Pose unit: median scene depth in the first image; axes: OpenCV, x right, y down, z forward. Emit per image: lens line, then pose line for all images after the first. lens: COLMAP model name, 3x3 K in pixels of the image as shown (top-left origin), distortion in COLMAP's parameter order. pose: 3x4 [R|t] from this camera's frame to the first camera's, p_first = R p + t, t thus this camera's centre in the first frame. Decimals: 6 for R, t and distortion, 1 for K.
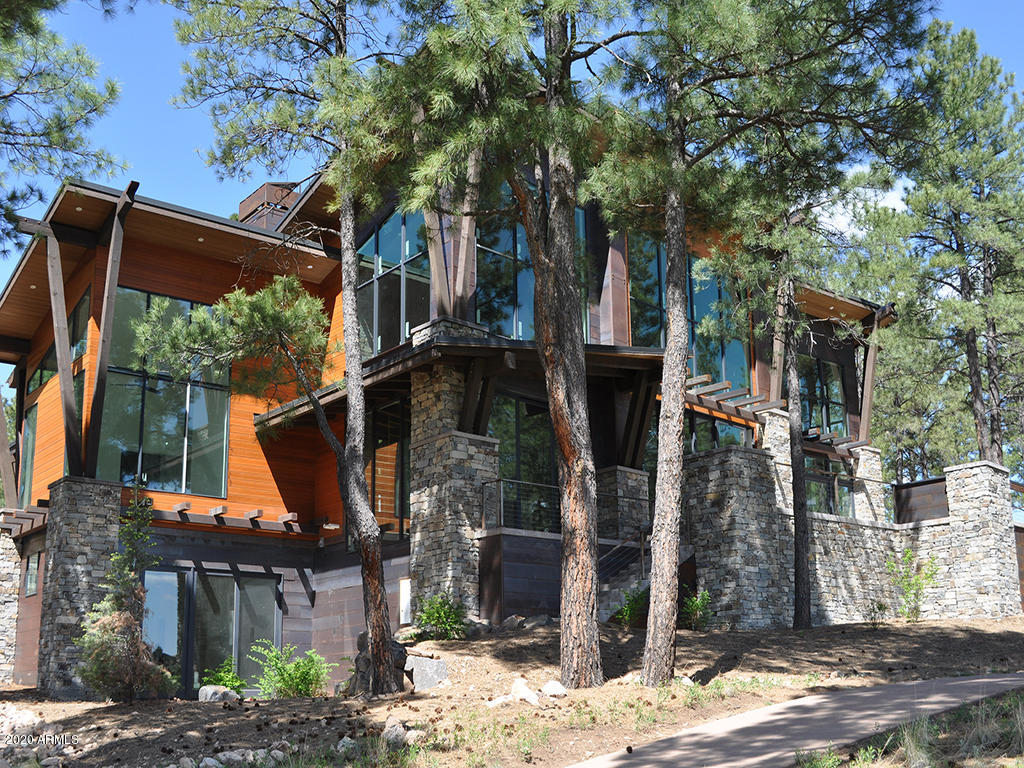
lens RADIAL K [[1268.9, 0, 511.3], [0, 1268.9, 385.1], [0, 0, 1]] dist [-0.044673, 0.000000]
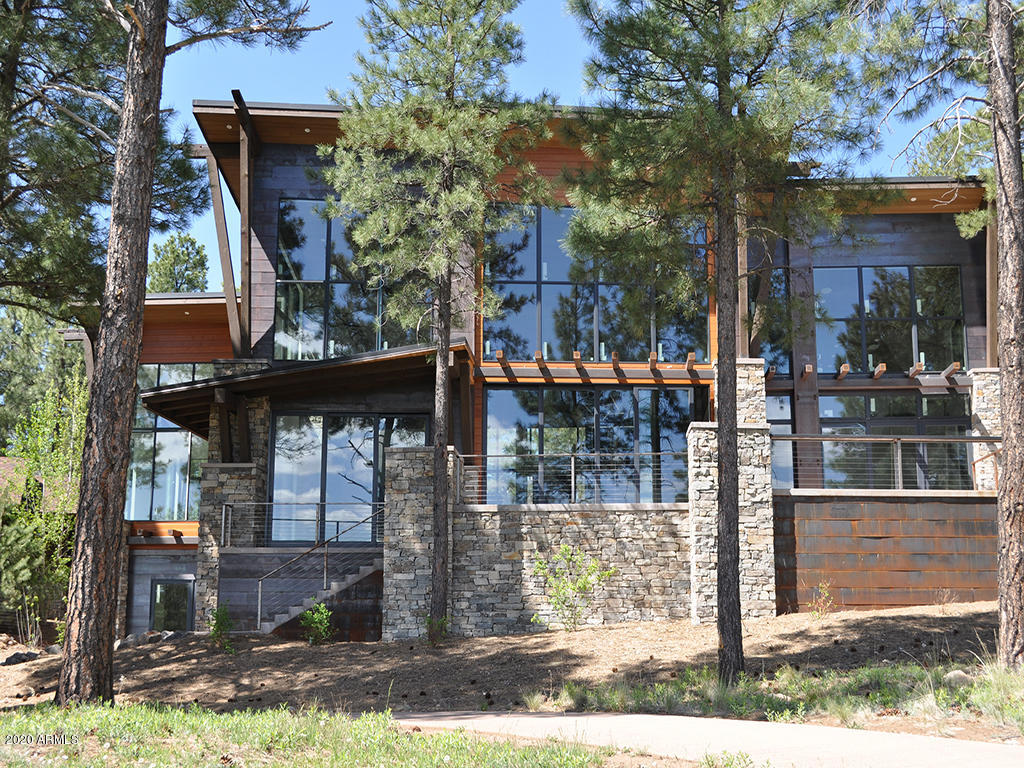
lens RADIAL K [[1268.9, 0, 512.1], [0, 1268.9, 385.0], [0, 0, 1]] dist [-0.044673, 0.000000]
pose [[0.686473, -0.133231, -0.714845, 0.896500], [0.172312, 0.984876, -0.018086, 0.033046], [0.706444, -0.110760, 0.699049, 0.385376]]
